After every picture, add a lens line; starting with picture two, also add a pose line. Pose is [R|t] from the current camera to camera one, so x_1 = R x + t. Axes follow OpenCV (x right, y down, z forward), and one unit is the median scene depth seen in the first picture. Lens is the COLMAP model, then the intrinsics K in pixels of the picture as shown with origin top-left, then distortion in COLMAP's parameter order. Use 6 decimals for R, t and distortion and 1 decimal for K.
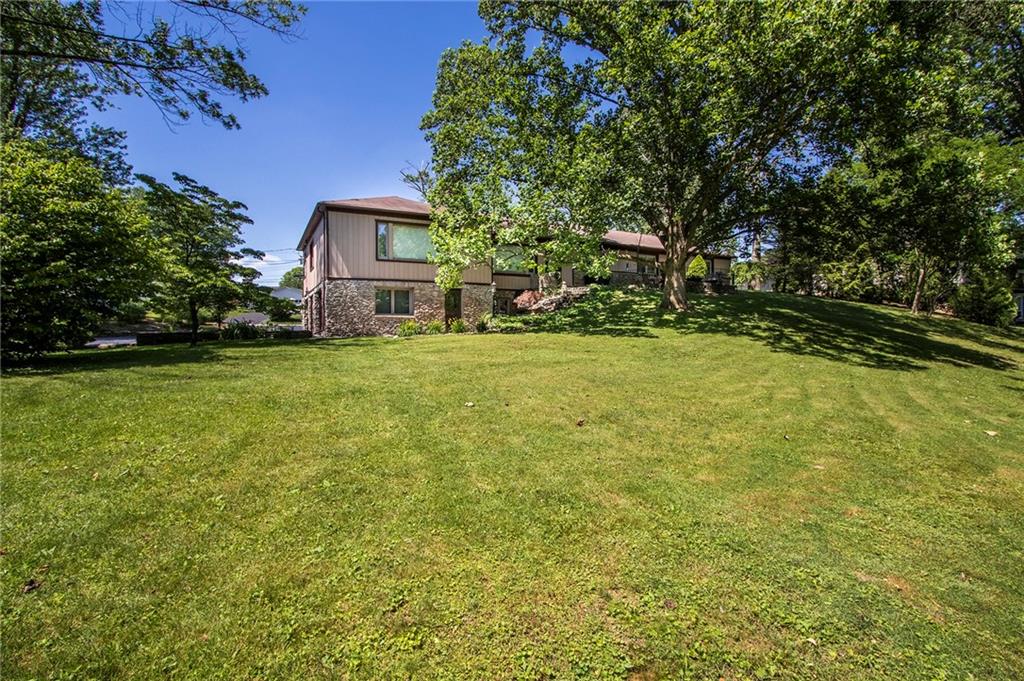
lens RADIAL K [[487.3, 0, 516.2], [0, 487.3, 337.1], [0, 0, 1]] dist [-0.015626, 0.000278]
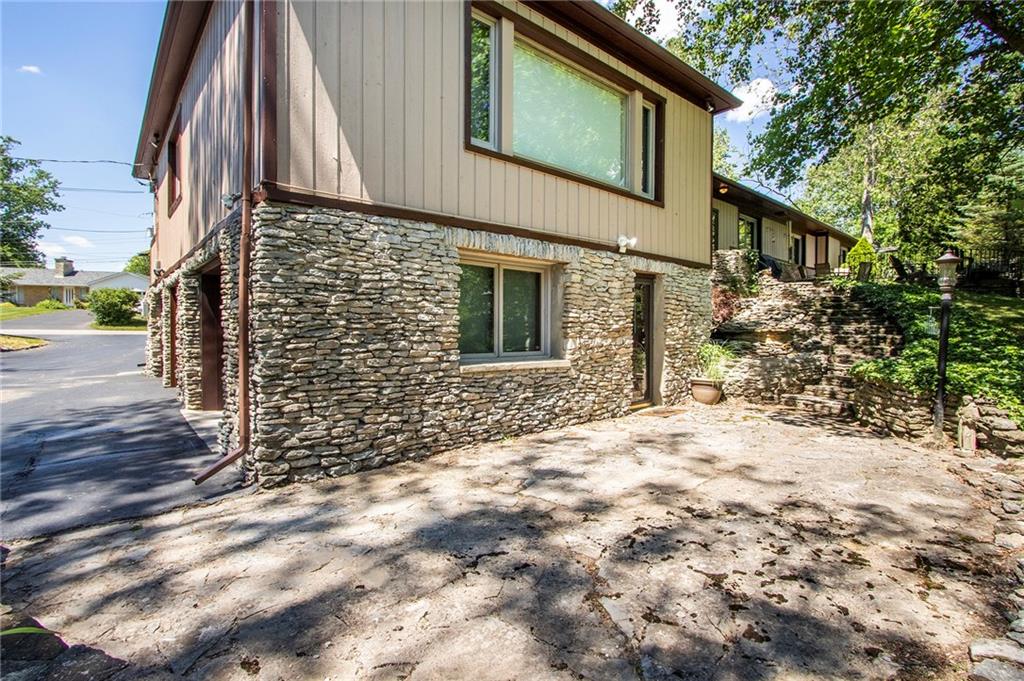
lens RADIAL K [[487.3, 0, 516.2], [0, 487.3, 337.1], [0, 0, 1]] dist [-0.015626, 0.000278]
pose [[0.974912, 0.004787, 0.222539, -0.304241], [-0.005576, 0.999980, 0.002915, -0.057736], [-0.222521, -0.004083, 0.974919, 0.715881]]
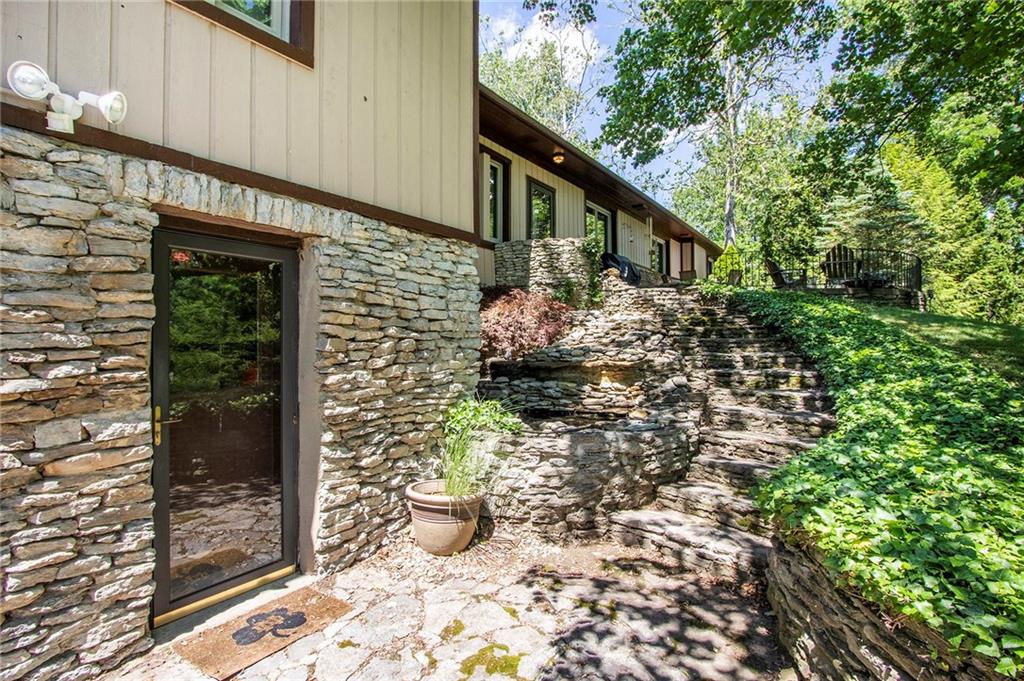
lens RADIAL K [[472.5, 0, 512.0], [0, 472.5, 340.5], [0, 0, 1]] dist [-0.016479, 0.000653]
pose [[0.910020, 0.007161, 0.414503, -0.120332], [0.003566, 0.999679, -0.025099, -0.070281], [-0.414549, 0.024319, 0.909702, 0.898600]]
